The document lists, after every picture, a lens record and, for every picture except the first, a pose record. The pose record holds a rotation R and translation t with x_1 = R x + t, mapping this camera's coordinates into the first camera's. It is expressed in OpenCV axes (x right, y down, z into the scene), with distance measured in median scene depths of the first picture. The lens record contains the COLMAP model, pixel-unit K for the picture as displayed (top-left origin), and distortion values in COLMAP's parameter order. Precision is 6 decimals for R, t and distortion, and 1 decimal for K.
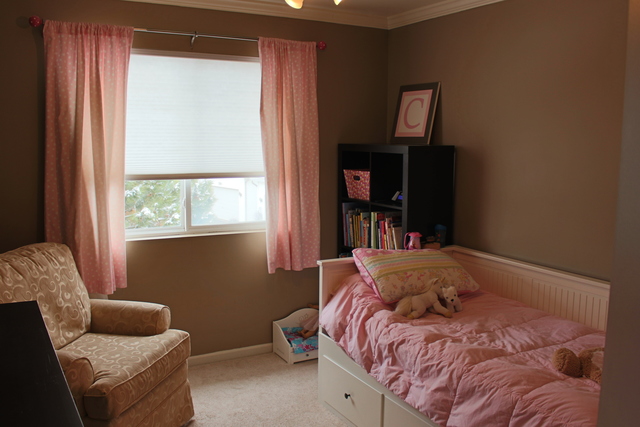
lens RADIAL K [[585.1, 0, 320.0], [0, 585.1, 213.5], [0, 0, 1]] dist [-0.174395, 0.152602]
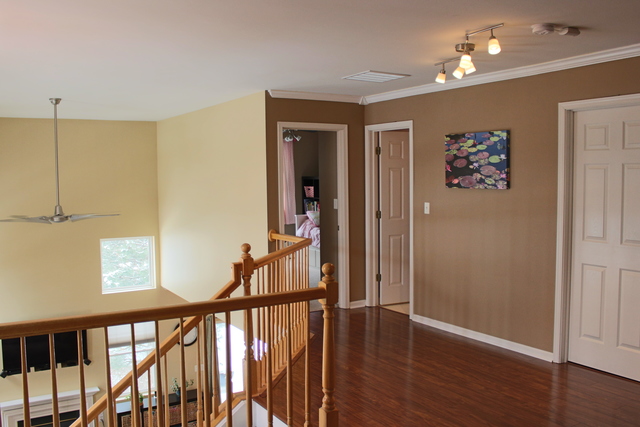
lens RADIAL K [[585.1, 0, 320.0], [0, 585.1, 213.5], [0, 0, 1]] dist [-0.174395, 0.152602]
pose [[0.998827, -0.016001, 0.045709, -0.013229], [0.018365, 0.998491, -0.051754, 0.224920], [-0.044812, 0.052533, 0.997613, -1.978830]]
